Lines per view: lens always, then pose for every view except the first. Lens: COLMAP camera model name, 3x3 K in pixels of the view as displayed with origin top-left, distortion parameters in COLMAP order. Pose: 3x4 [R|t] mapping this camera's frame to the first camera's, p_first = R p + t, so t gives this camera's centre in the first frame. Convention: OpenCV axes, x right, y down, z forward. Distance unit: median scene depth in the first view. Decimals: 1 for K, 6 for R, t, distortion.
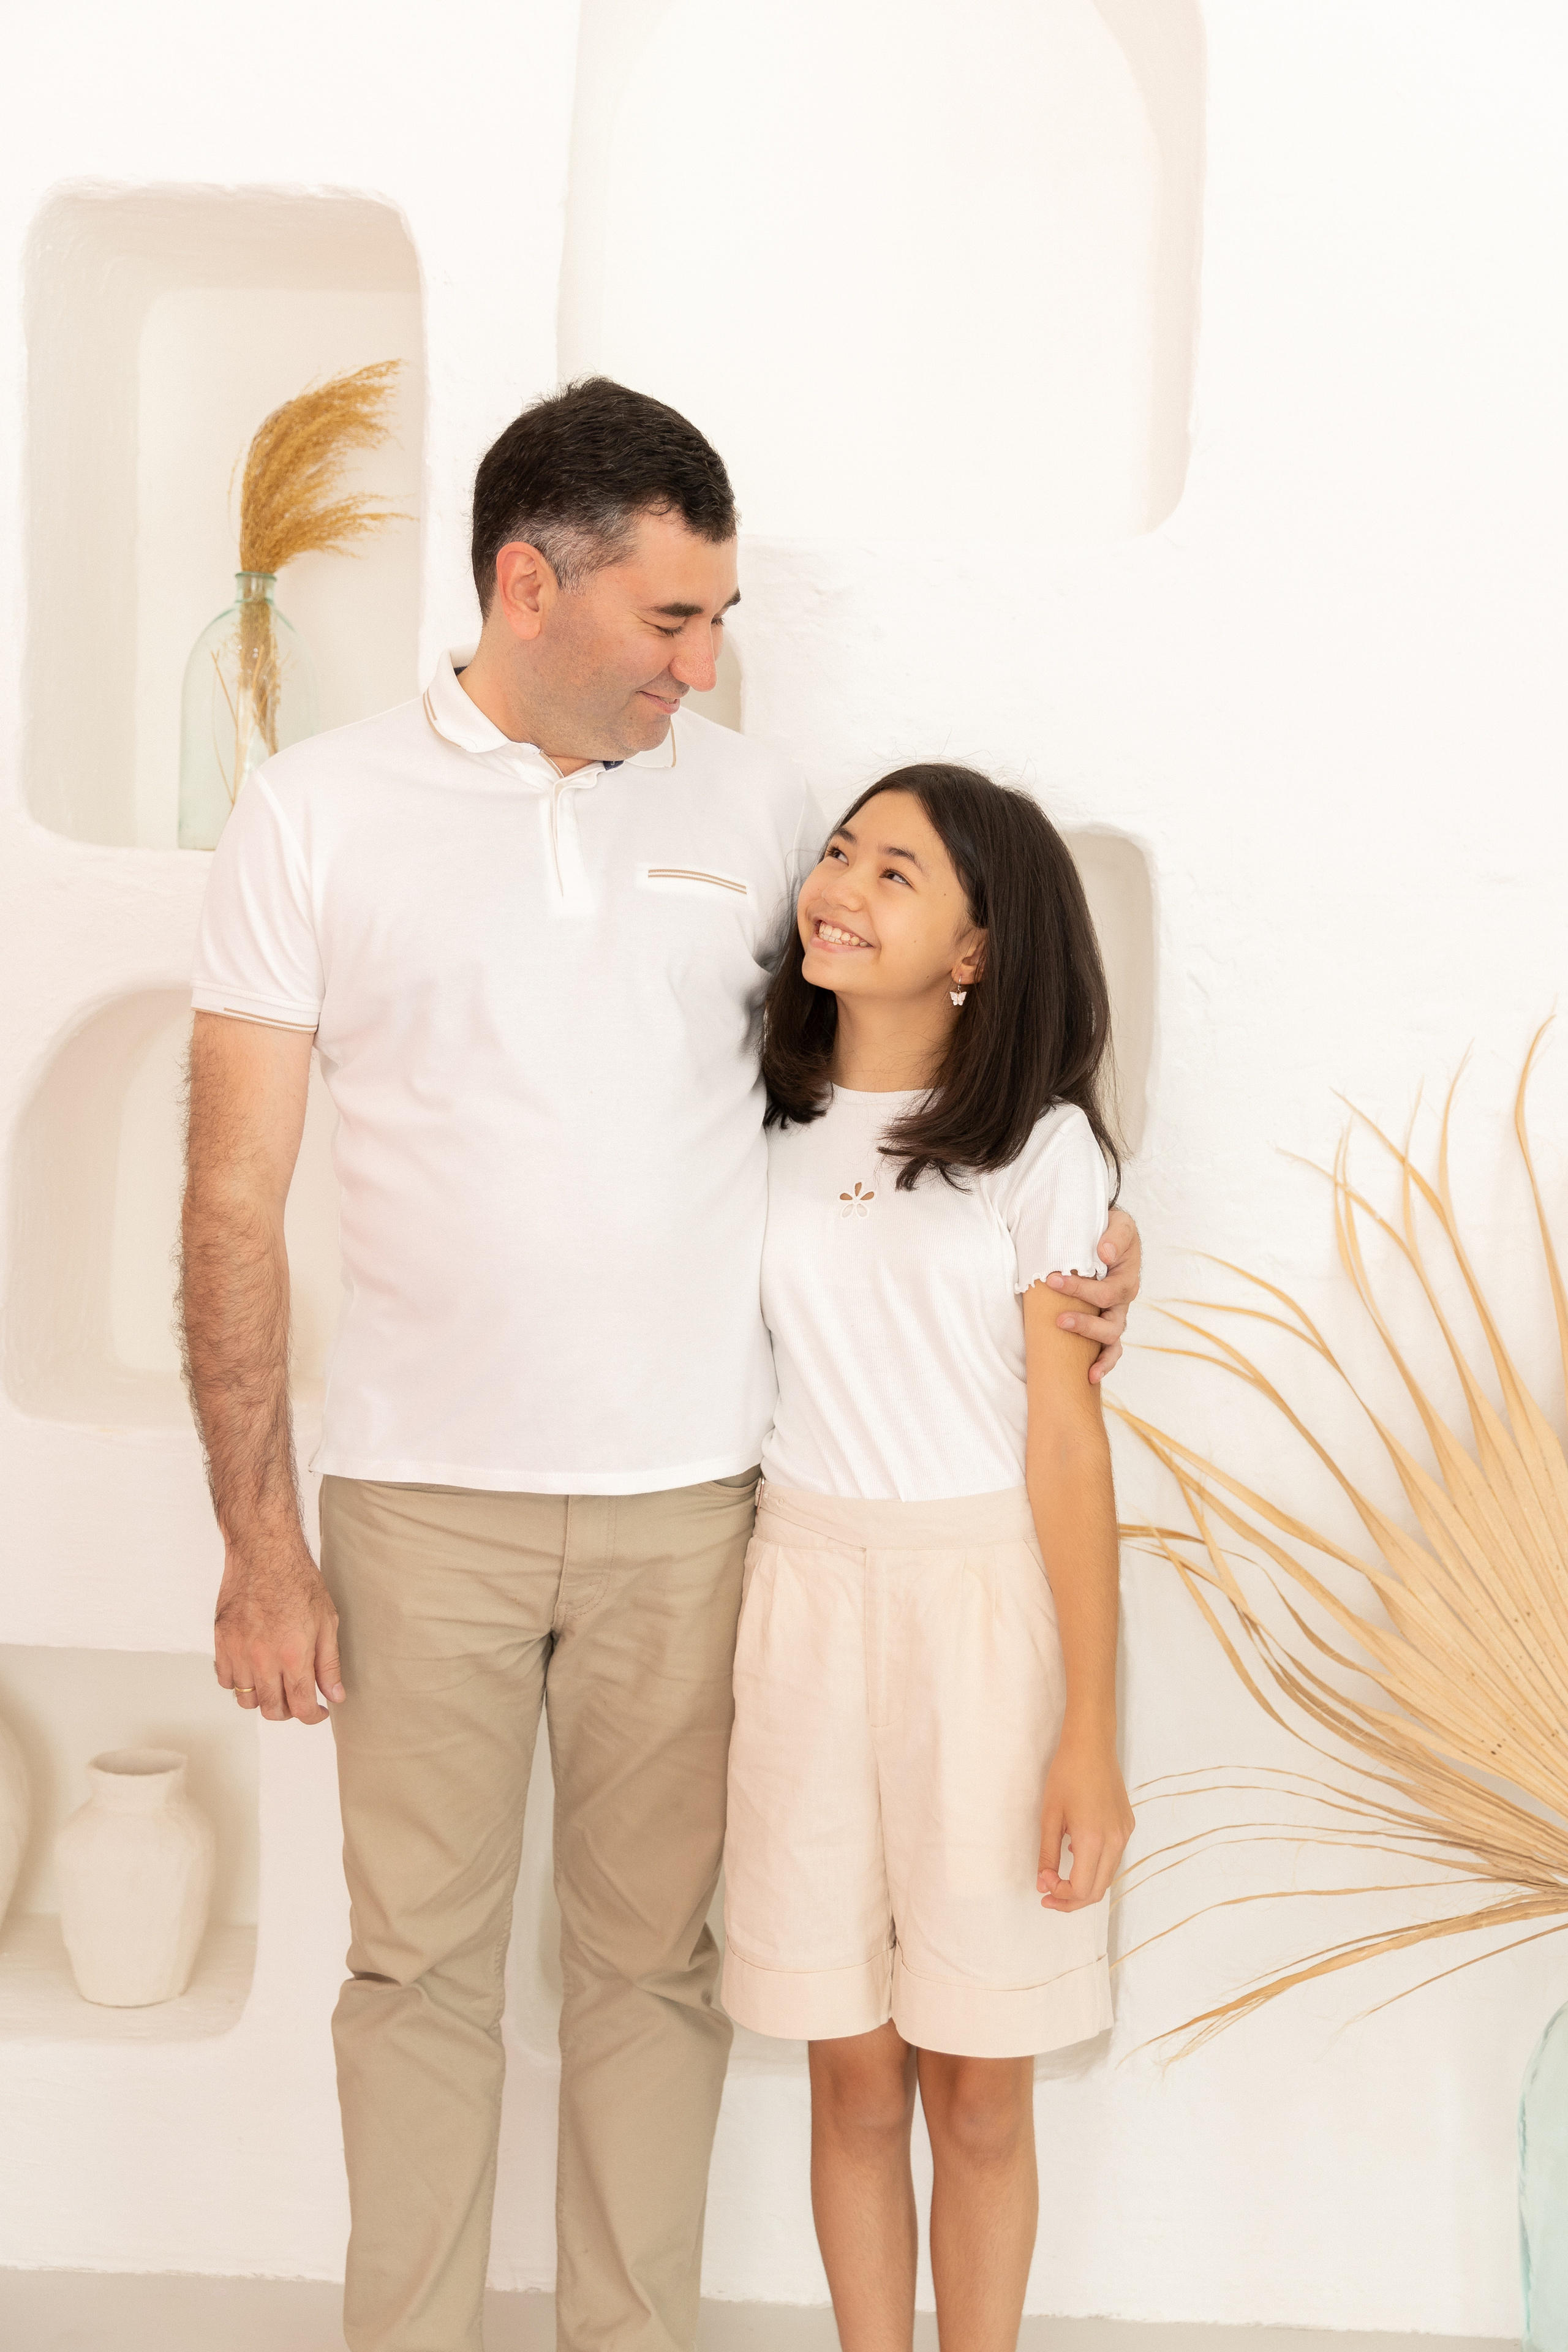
lens RADIAL K [[2630.6, 0, 784.0], [0, 2630.6, 1176.0], [0, 0, 1]] dist [0.046086, -0.002780]
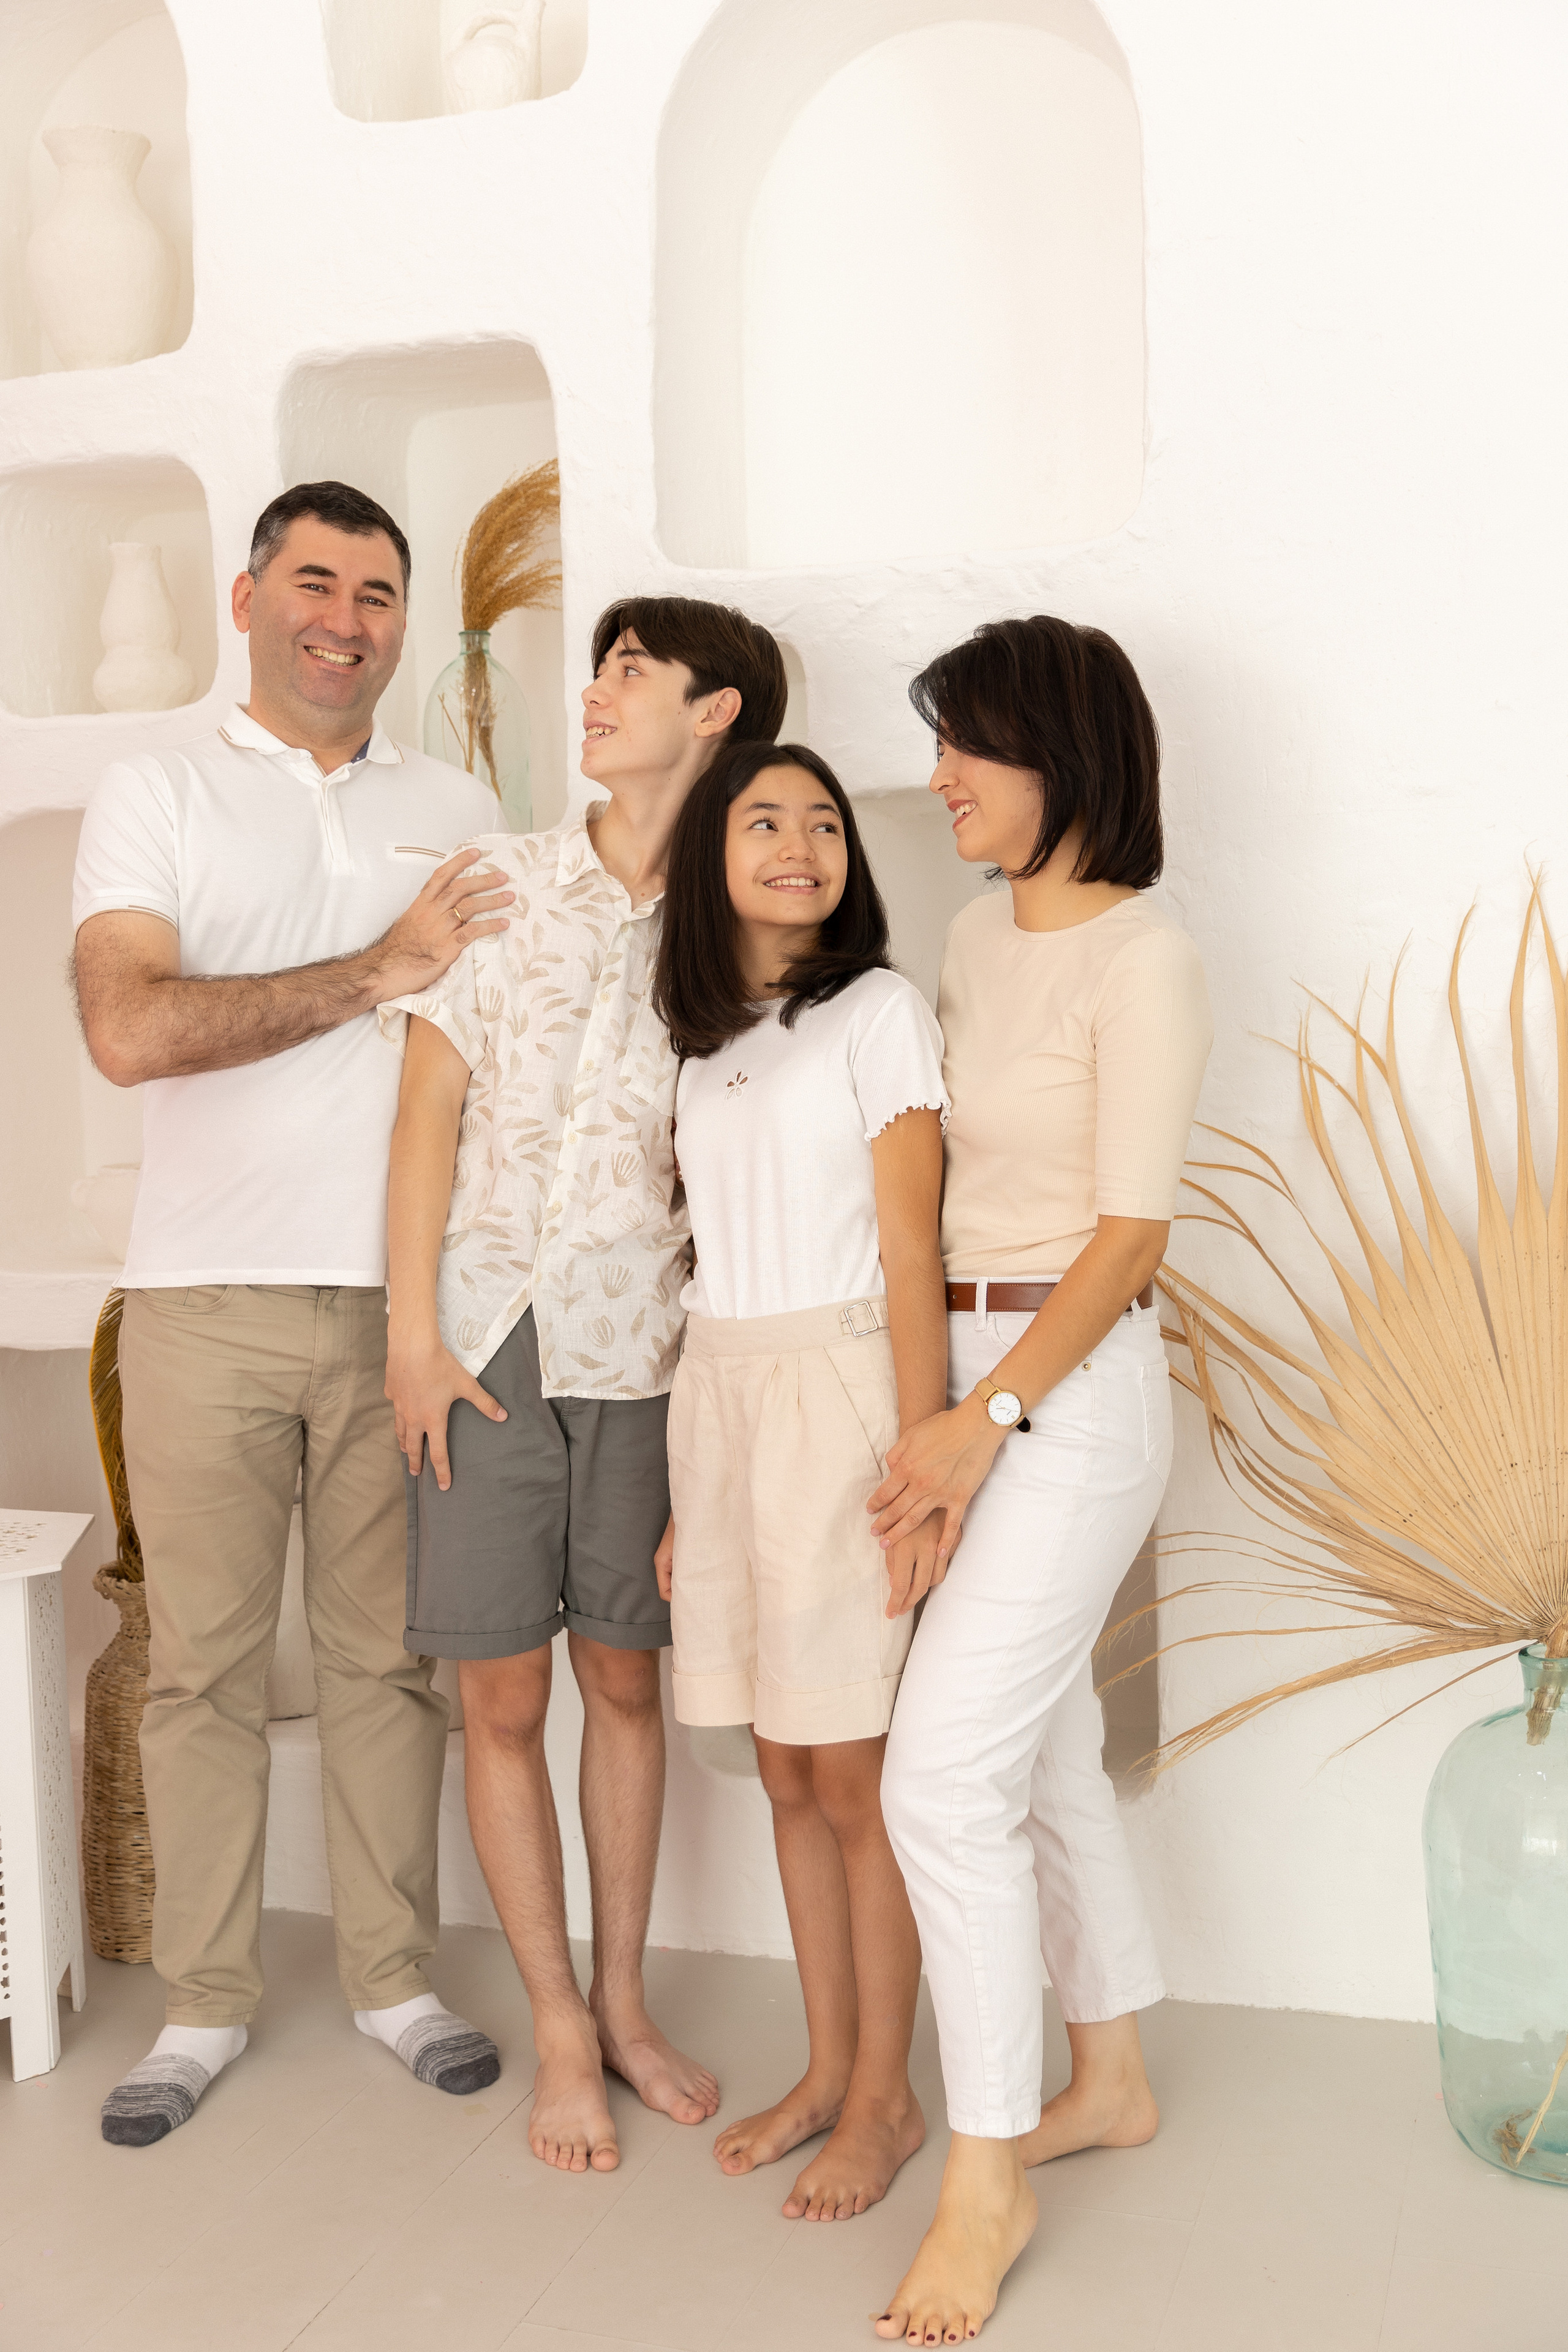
lens RADIAL K [[2630.6, 0, 784.0], [0, 2630.6, 1176.0], [0, 0, 1]] dist [0.046086, -0.002780]
pose [[0.958092, -0.038446, -0.283868, 0.323629], [0.041496, 0.999127, 0.004734, 0.041415], [0.283438, -0.016315, 0.958852, -0.213410]]
